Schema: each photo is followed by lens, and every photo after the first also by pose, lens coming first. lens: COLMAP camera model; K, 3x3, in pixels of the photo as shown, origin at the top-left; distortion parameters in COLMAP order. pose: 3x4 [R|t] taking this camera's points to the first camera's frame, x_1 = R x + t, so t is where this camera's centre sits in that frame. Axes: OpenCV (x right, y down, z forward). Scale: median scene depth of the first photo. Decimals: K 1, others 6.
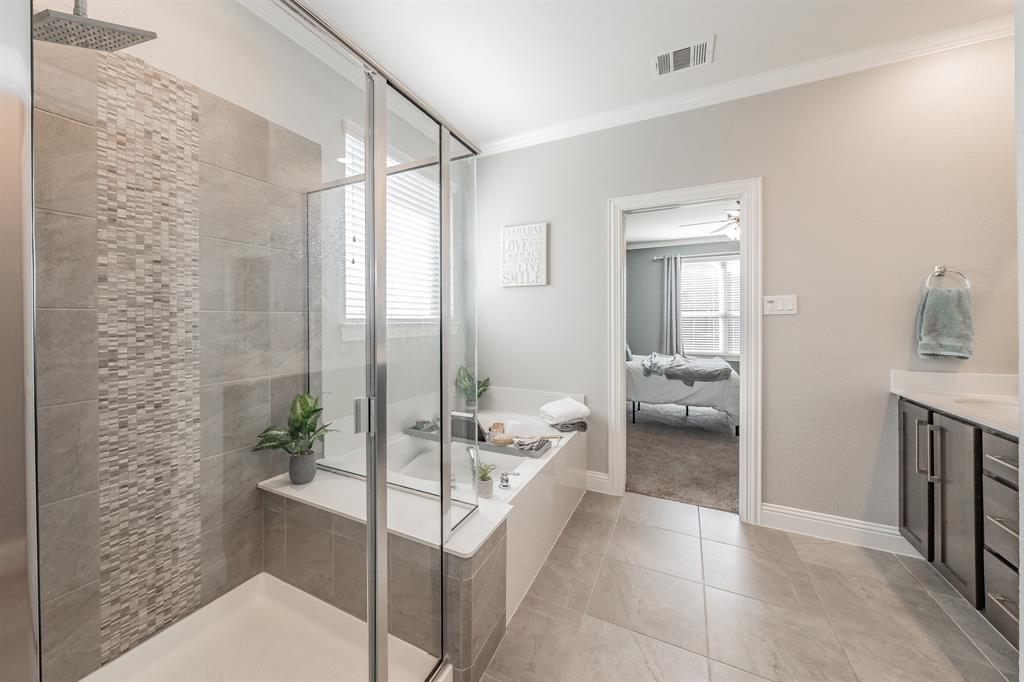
lens RADIAL K [[357.7, 0, 495.7], [0, 357.7, 317.9], [0, 0, 1]] dist [0.001579, 0.000147]
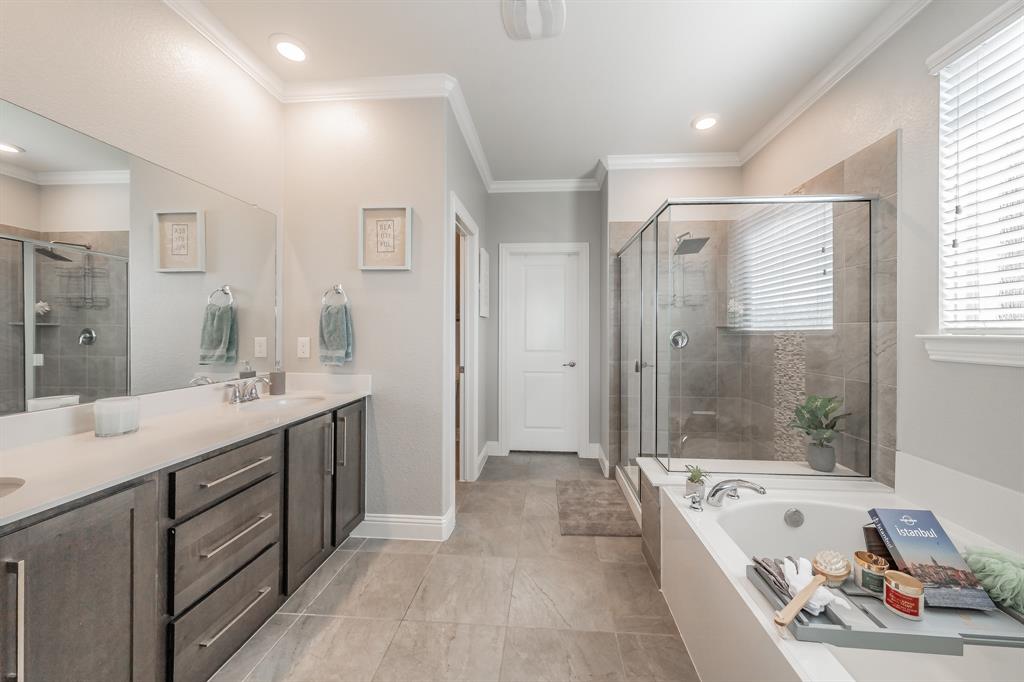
lens RADIAL K [[357.7, 0, 514.3], [0, 357.7, 333.6], [0, 0, 1]] dist [0.001579, 0.000147]
pose [[-0.922143, 0.002388, -0.386841, 0.965510], [0.002501, 0.999997, 0.000212, 0.017892], [0.386841, -0.000772, -0.922146, 1.974032]]
